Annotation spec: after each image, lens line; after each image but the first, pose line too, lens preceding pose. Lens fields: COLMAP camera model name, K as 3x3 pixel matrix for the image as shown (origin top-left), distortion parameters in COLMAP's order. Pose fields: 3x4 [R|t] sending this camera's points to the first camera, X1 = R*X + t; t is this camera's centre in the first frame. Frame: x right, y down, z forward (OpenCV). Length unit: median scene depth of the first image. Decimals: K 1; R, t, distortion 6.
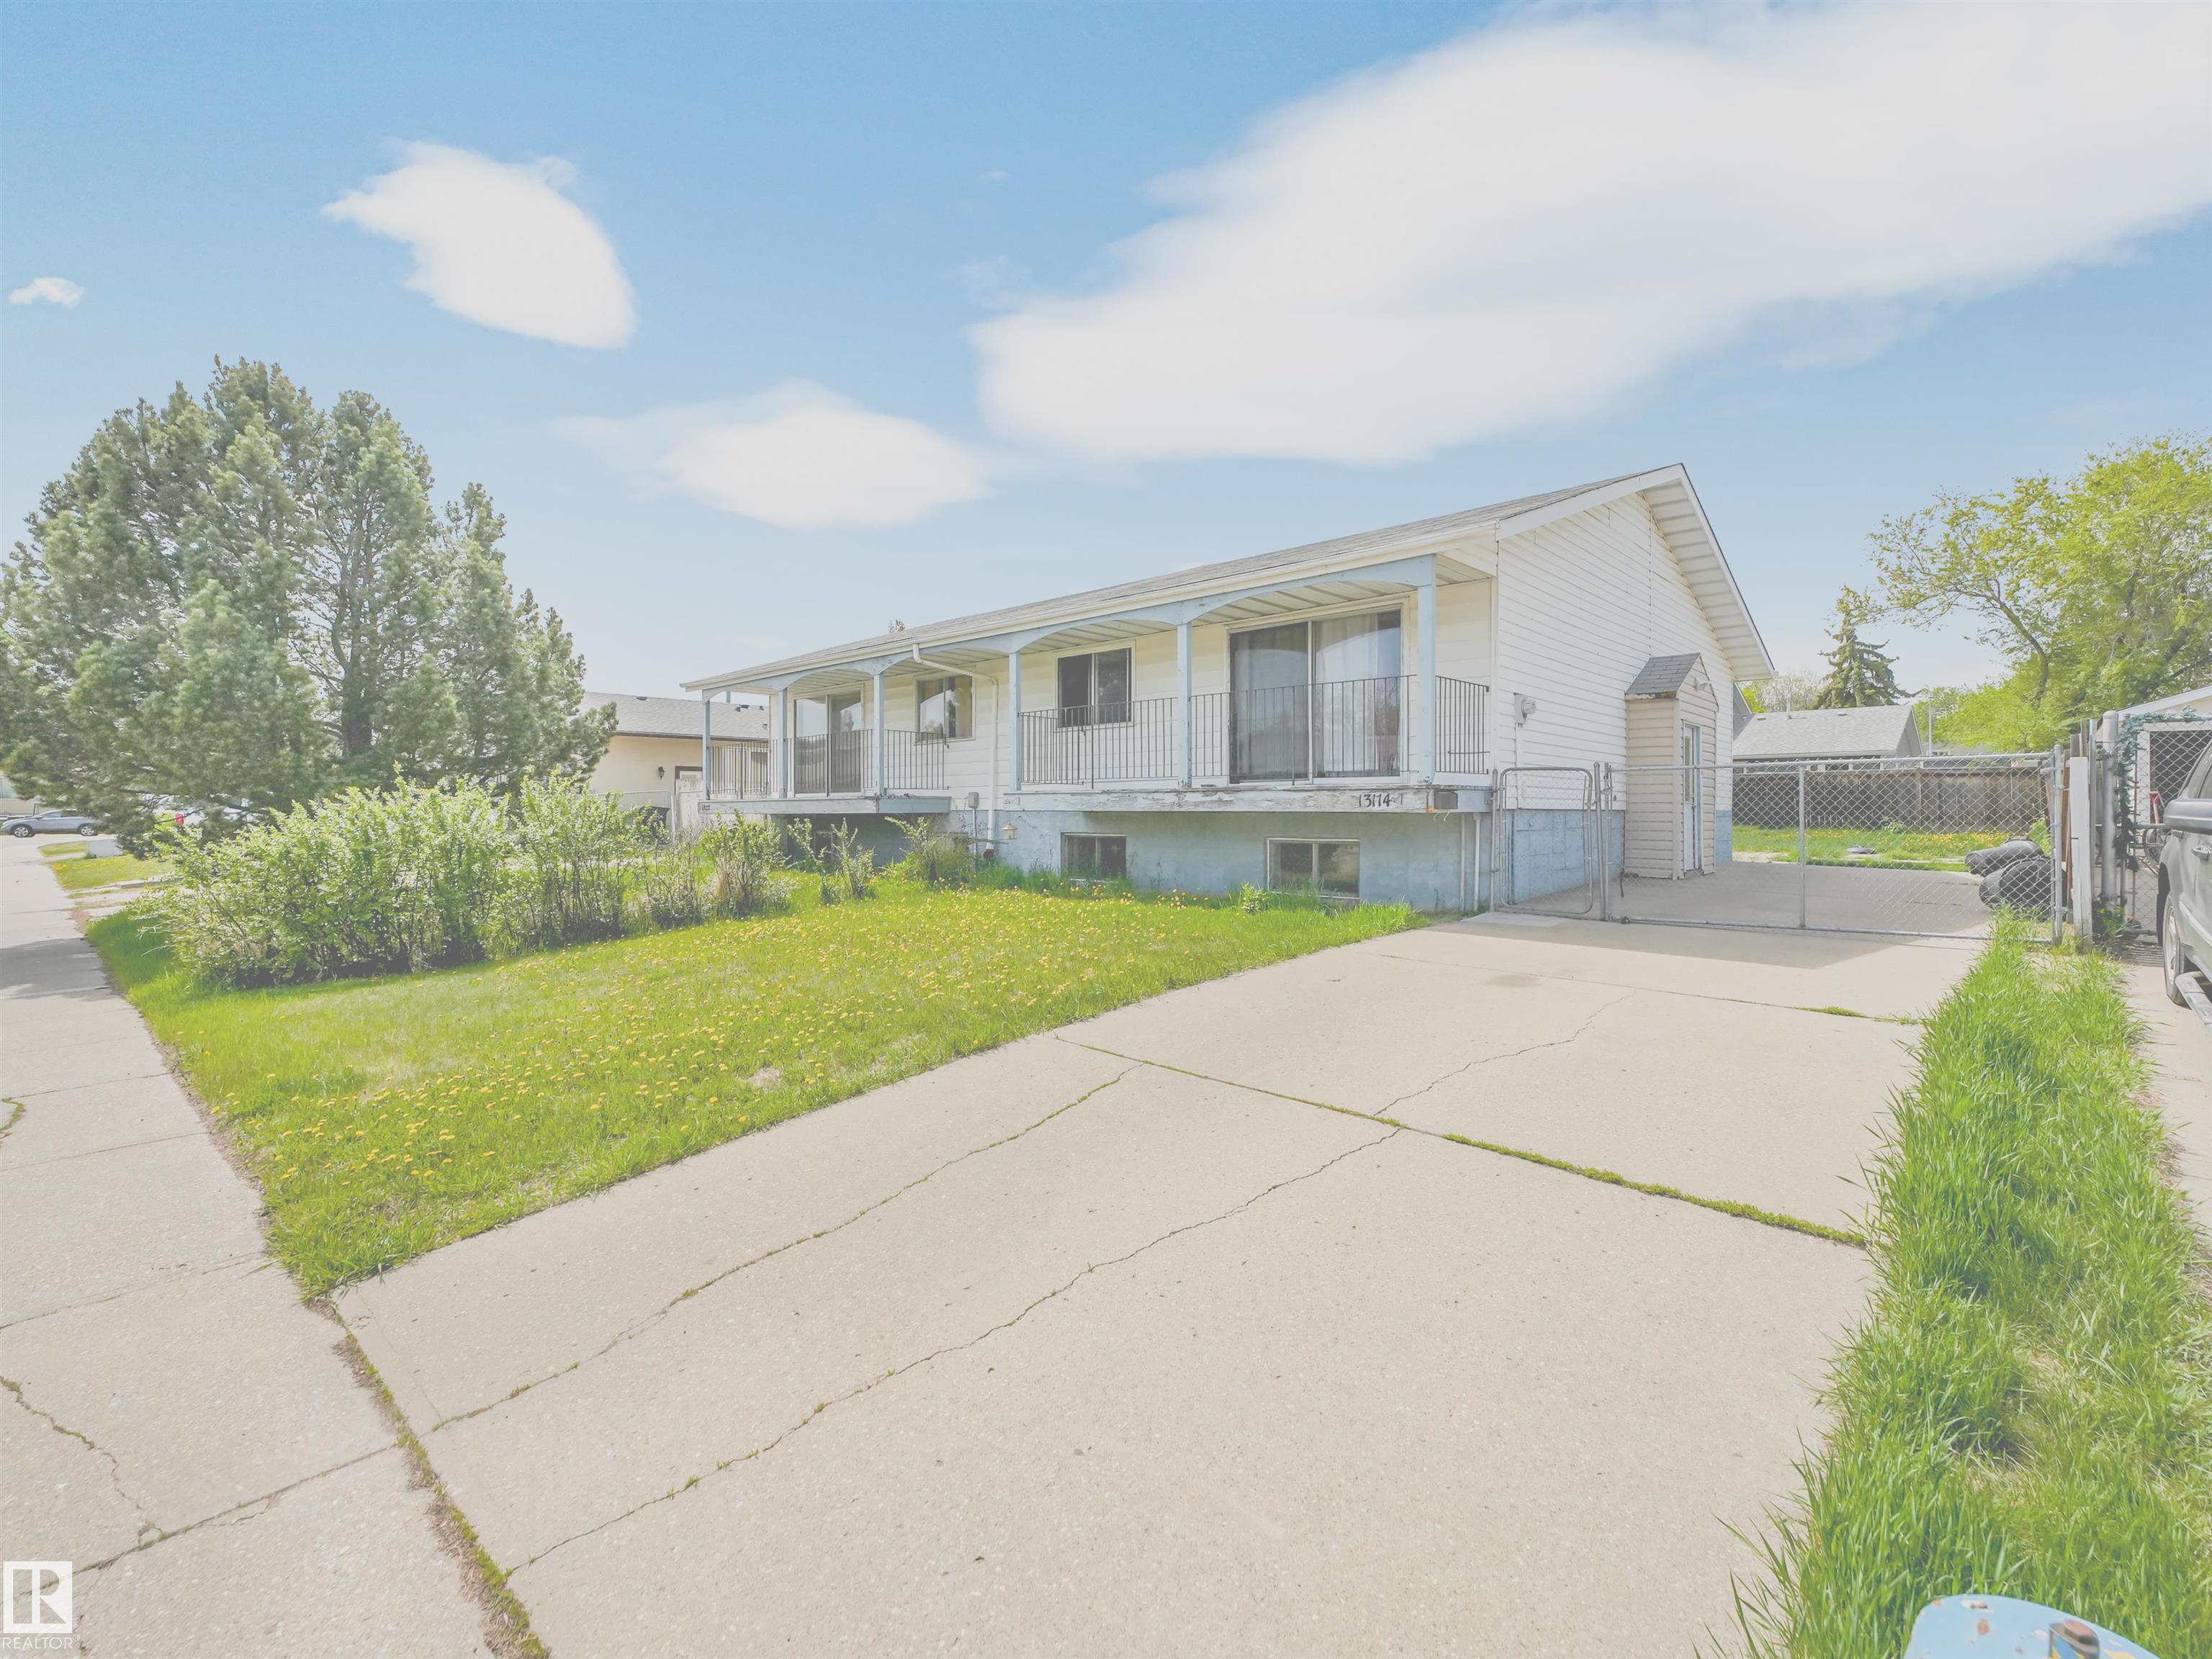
lens RADIAL K [[956.4, 0, 1108.4], [0, 956.4, 808.3], [0, 0, 1]] dist [0.001220, 0.000353]
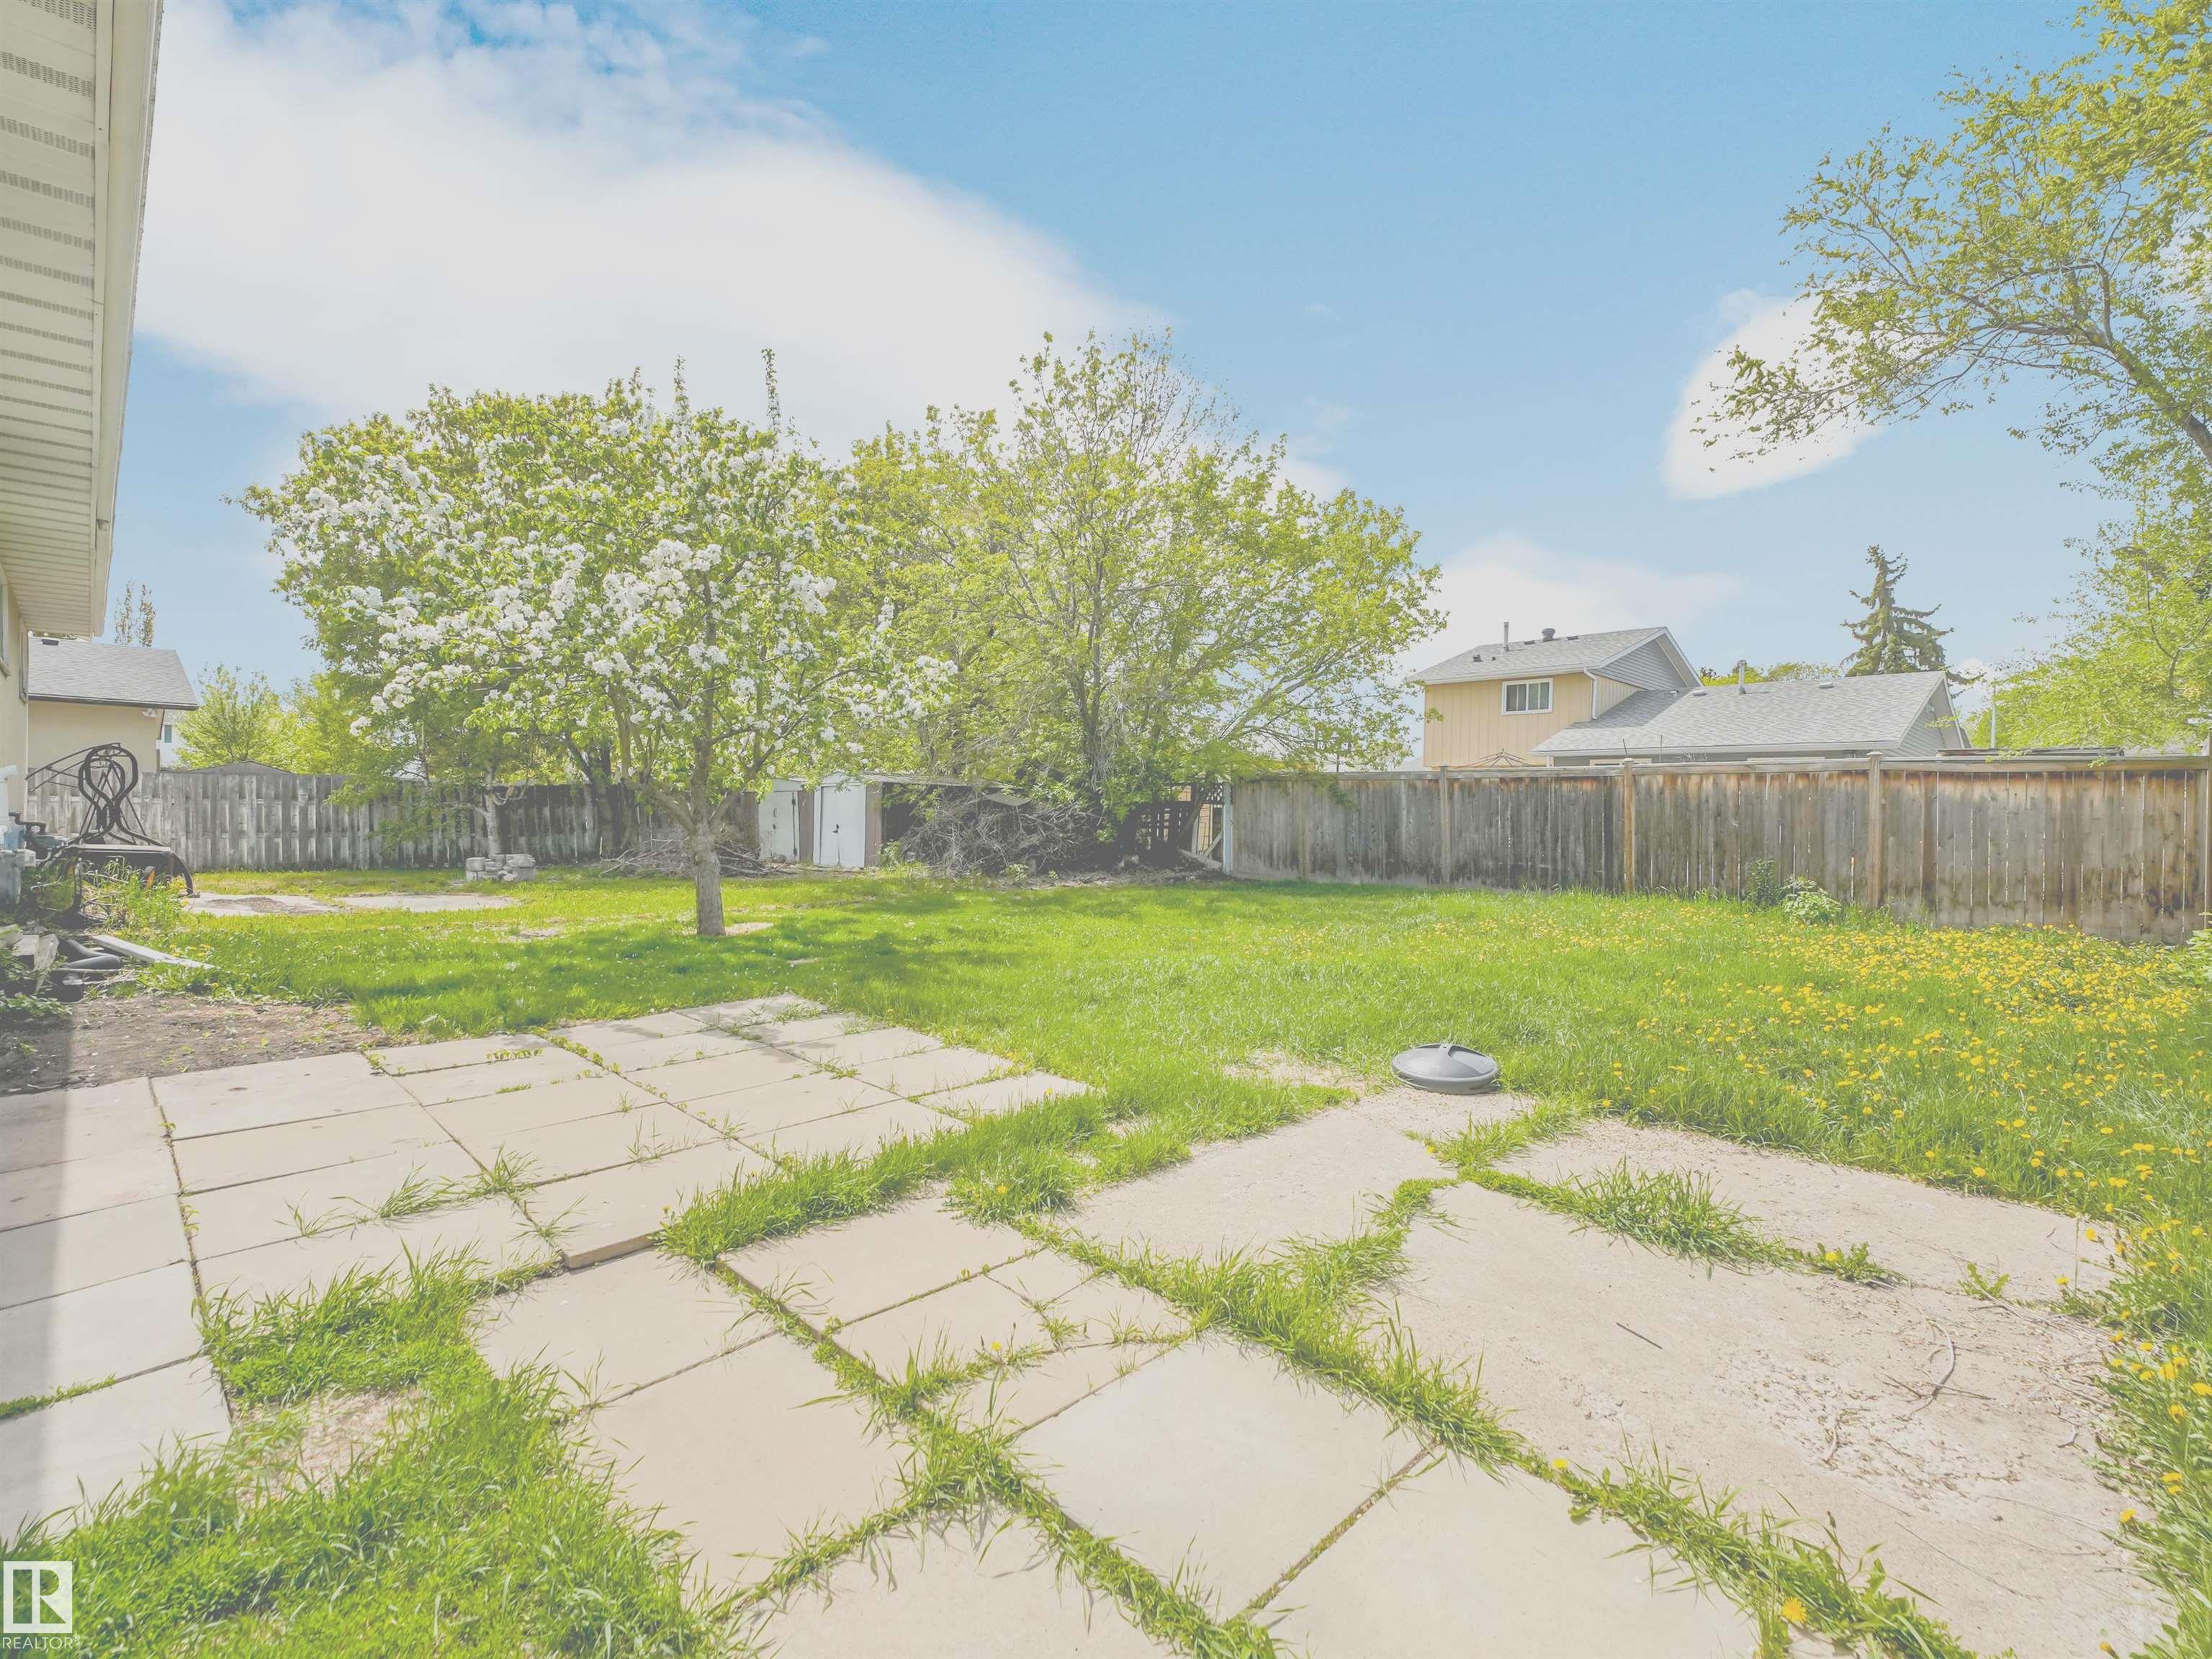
lens RADIAL K [[1008.0, 0, 1114.5], [0, 1008.0, 808.1], [0, 0, 1]] dist [0.033998, -0.008562]
pose [[0.999449, 0.031821, -0.009441, 0.512173], [-0.031815, 0.999493, 0.000813, -0.010886], [0.009463, -0.000512, 0.999955, 0.548577]]
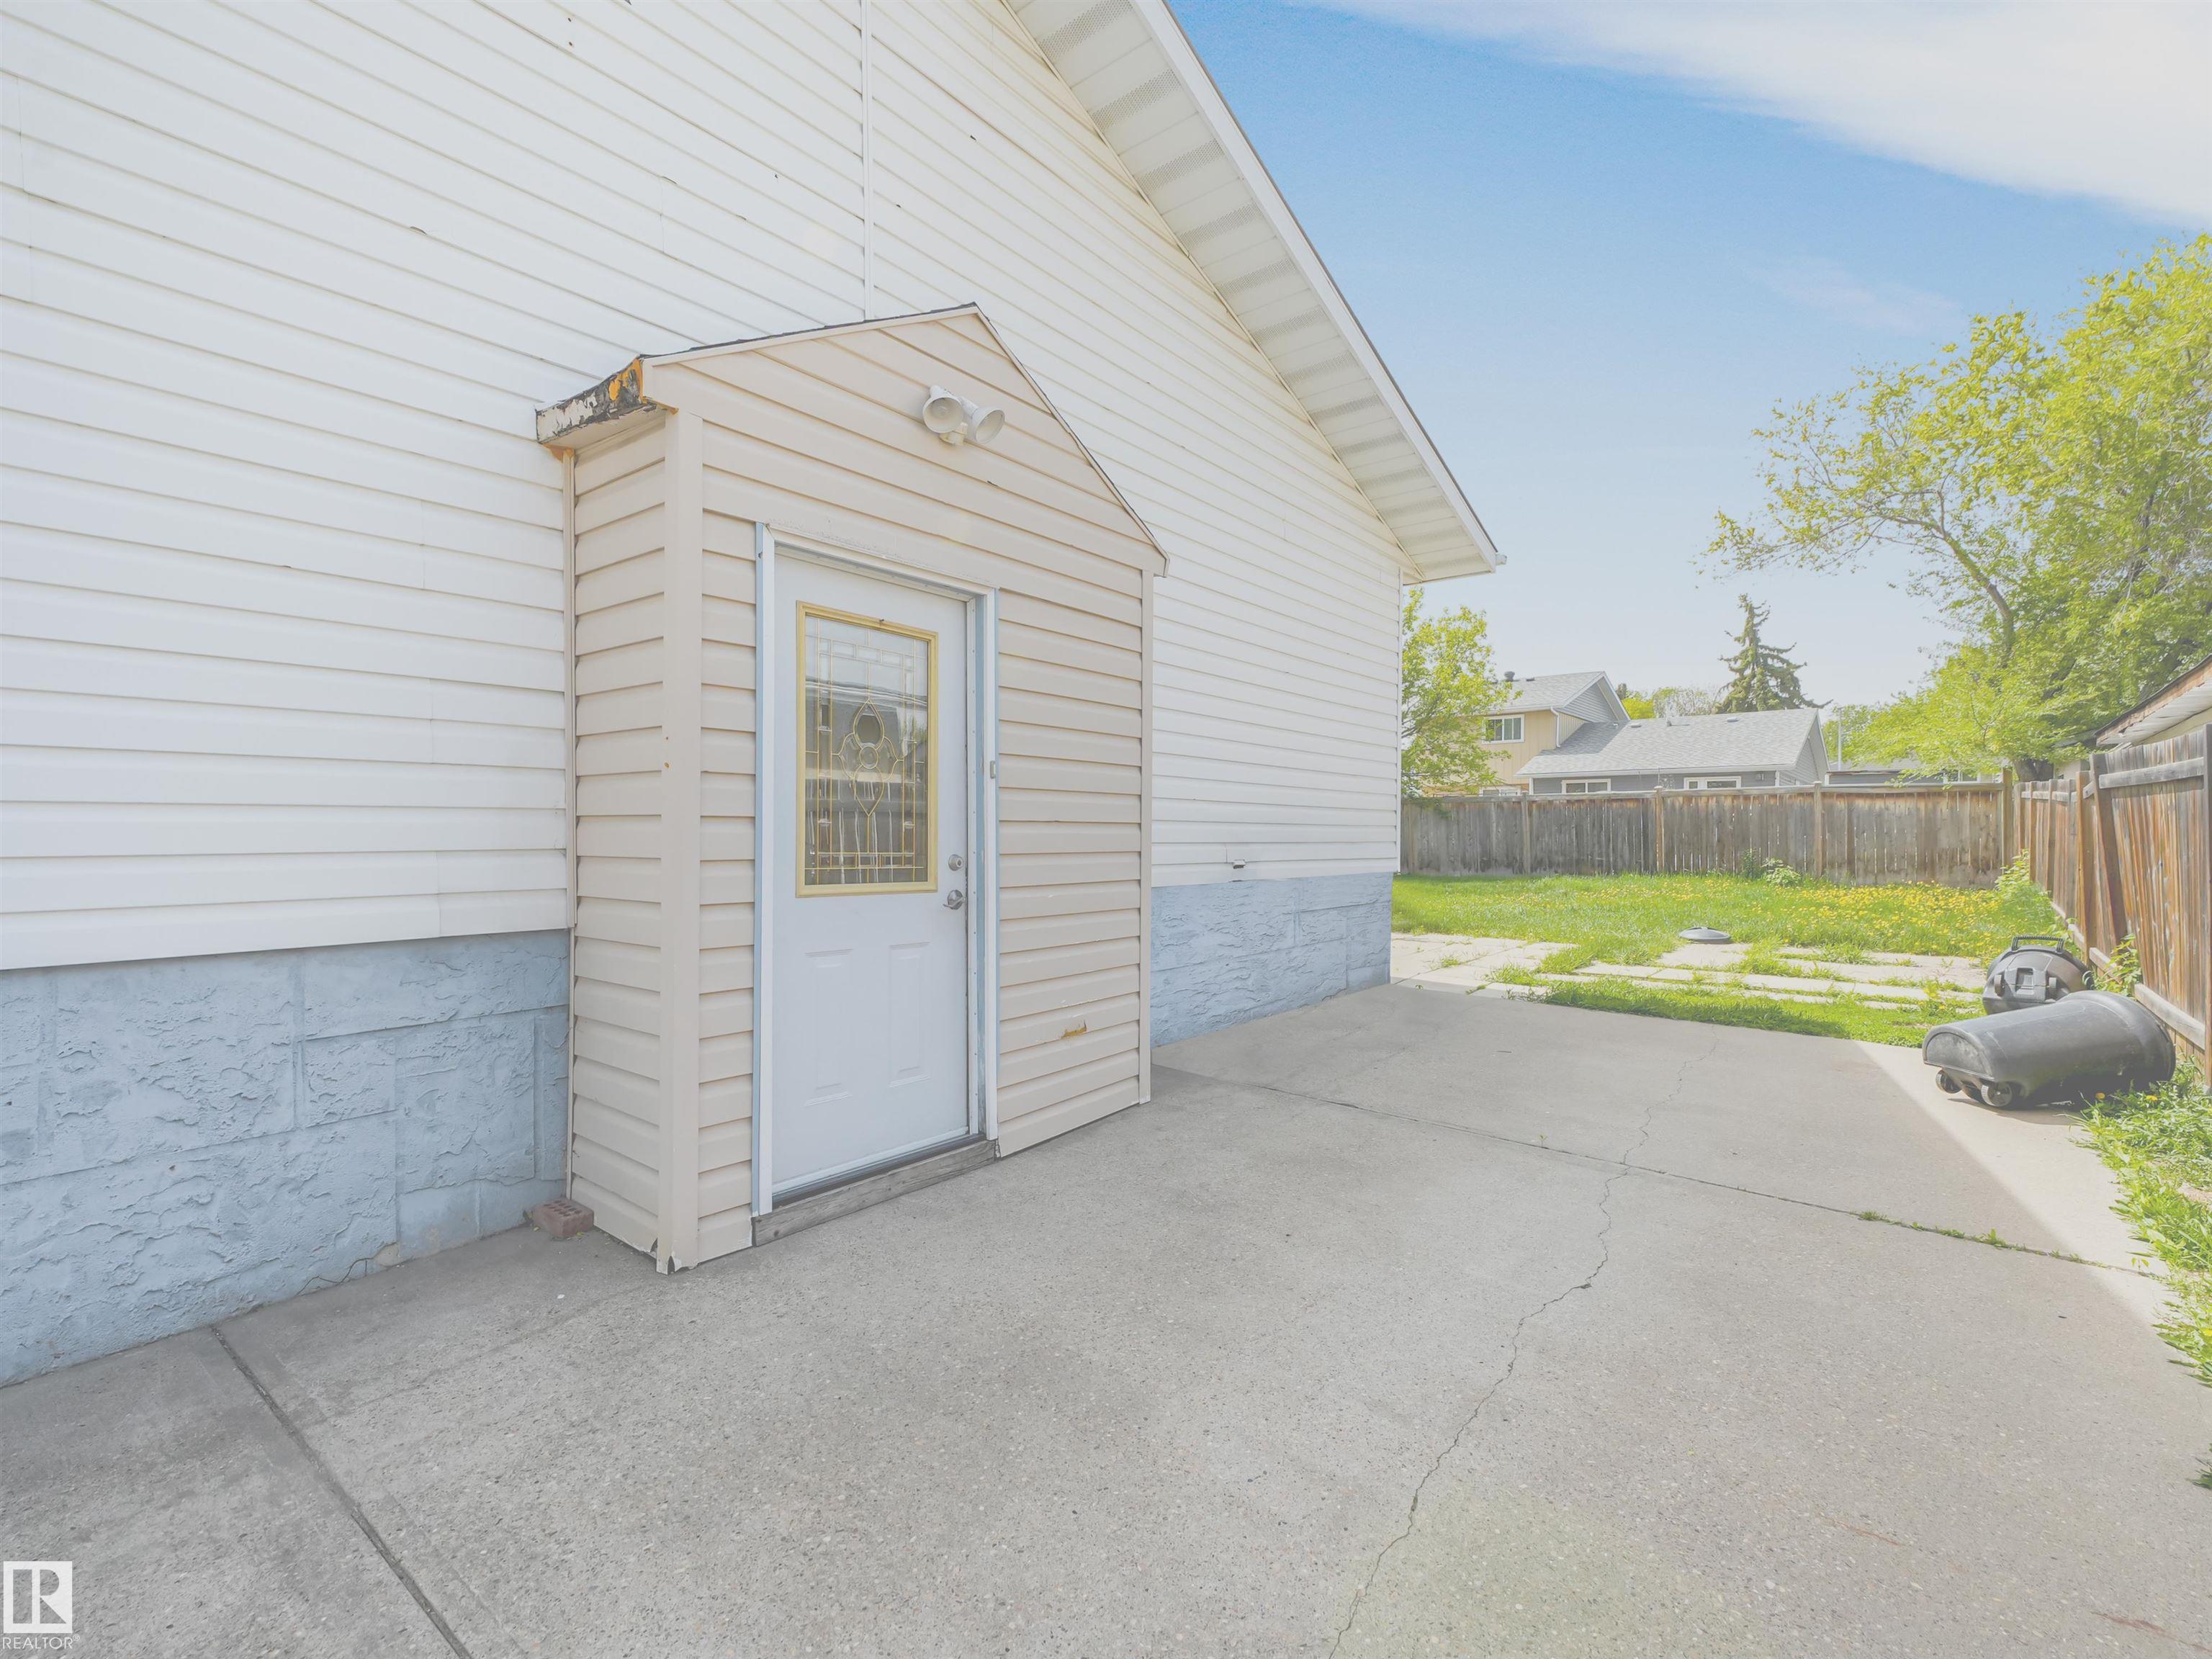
lens RADIAL K [[991.6, 0, 1106.0], [0, 991.6, 829.5], [0, 0, 1]] dist [0.017303, -0.000472]
pose [[0.997017, 0.009128, 0.076642, 0.300721], [-0.009397, 0.999951, 0.003145, -0.008964], [-0.076609, -0.003856, 0.997054, 0.346945]]
